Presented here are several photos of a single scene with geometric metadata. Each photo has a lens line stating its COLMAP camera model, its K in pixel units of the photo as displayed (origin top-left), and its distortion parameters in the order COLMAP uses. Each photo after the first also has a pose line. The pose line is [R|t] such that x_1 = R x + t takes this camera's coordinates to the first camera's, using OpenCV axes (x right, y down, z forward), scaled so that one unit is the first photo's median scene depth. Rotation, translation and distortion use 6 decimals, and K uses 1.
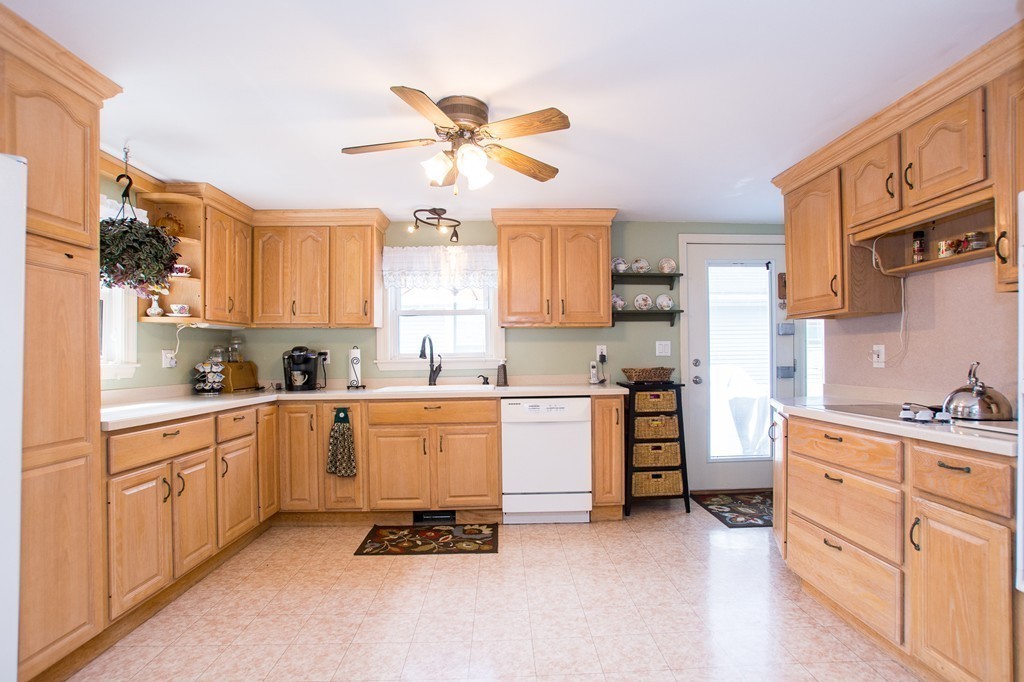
lens RADIAL K [[505.4, 0, 515.3], [0, 505.4, 344.5], [0, 0, 1]] dist [-0.078289, 0.045521]
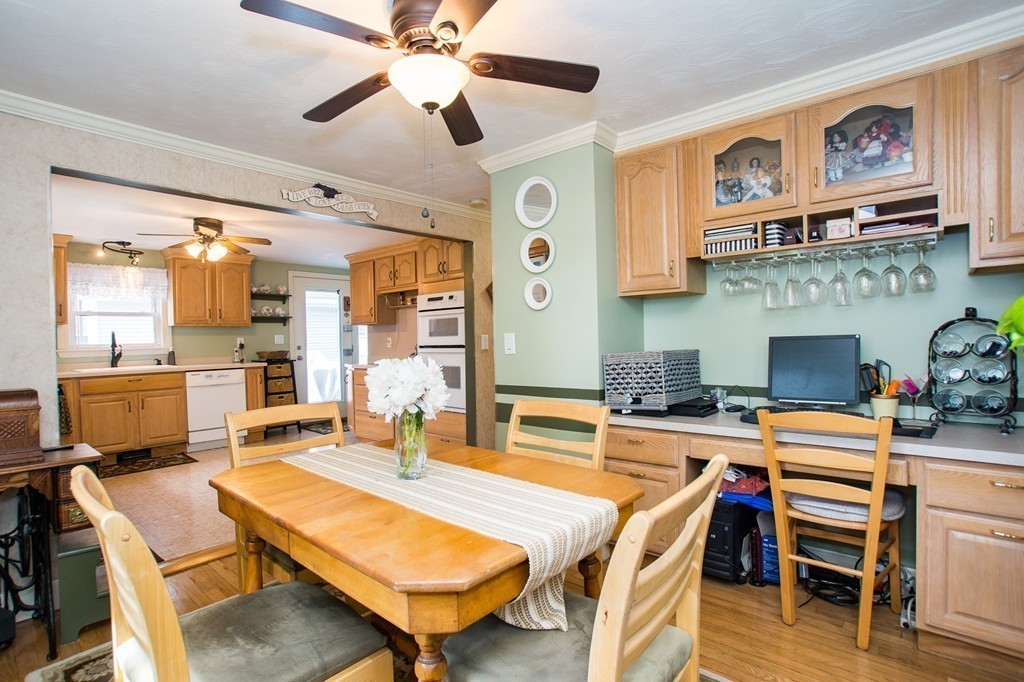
lens RADIAL K [[505.4, 0, 515.3], [0, 505.4, 344.5], [0, 0, 1]] dist [-0.078289, 0.045521]
pose [[0.662276, -0.011971, 0.749164, -0.452552], [-0.006732, 0.999737, 0.021926, -0.018288], [-0.749230, -0.019565, 0.662021, -0.722007]]
